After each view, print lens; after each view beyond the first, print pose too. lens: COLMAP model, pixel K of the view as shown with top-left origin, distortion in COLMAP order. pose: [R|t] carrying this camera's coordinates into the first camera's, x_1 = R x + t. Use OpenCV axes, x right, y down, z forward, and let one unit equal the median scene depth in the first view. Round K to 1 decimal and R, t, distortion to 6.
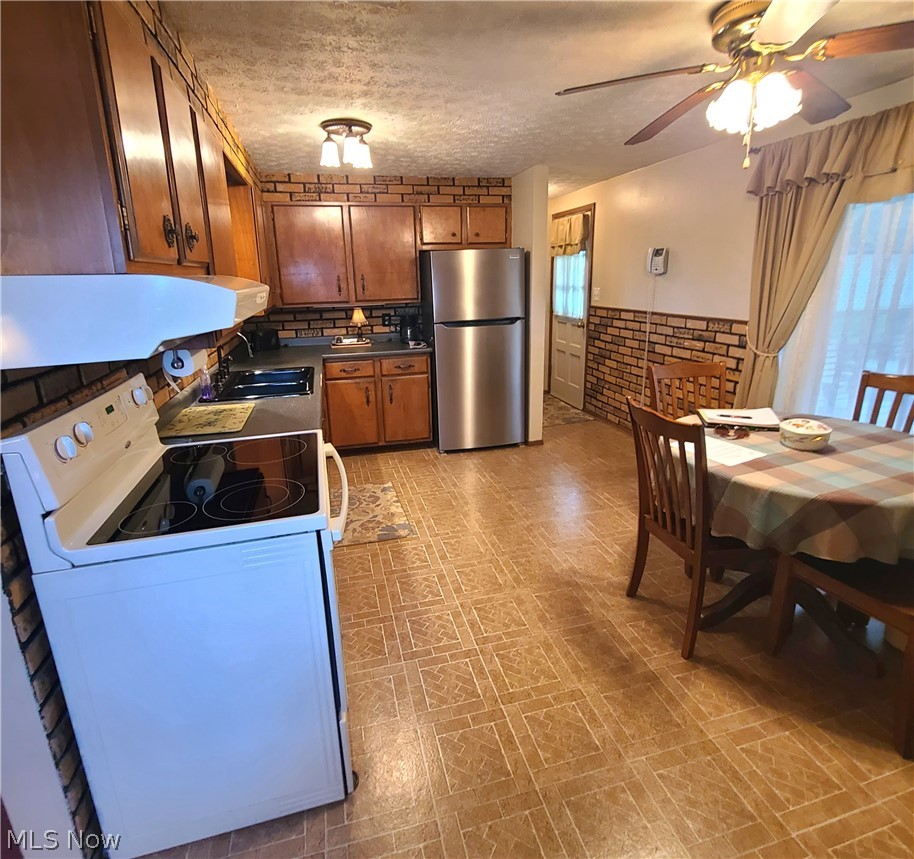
lens RADIAL K [[499.8, 0, 455.3], [0, 499.8, 405.6], [0, 0, 1]] dist [-0.000336, -0.000228]
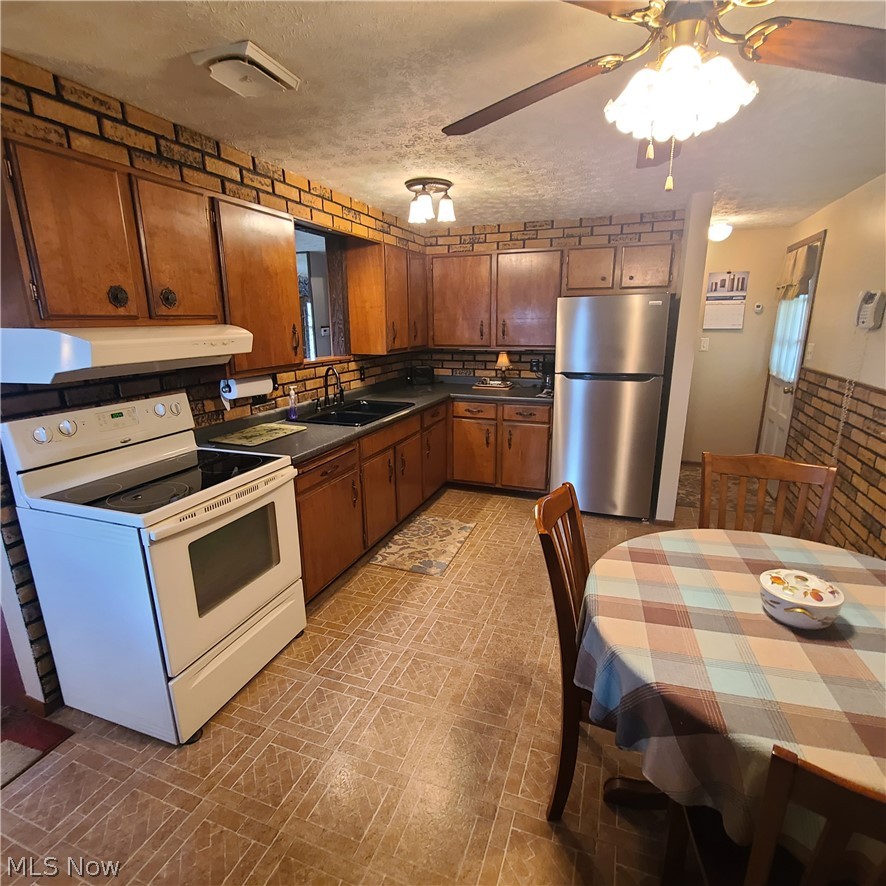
lens RADIAL K [[485.5, 0, 448.6], [0, 485.5, 445.8], [0, 0, 1]] dist [-0.002111, 0.000070]
pose [[0.819292, 0.163126, -0.549682, 0.324810], [-0.157168, 0.985849, 0.058308, -0.050163], [0.551415, 0.038622, 0.833336, 0.120334]]
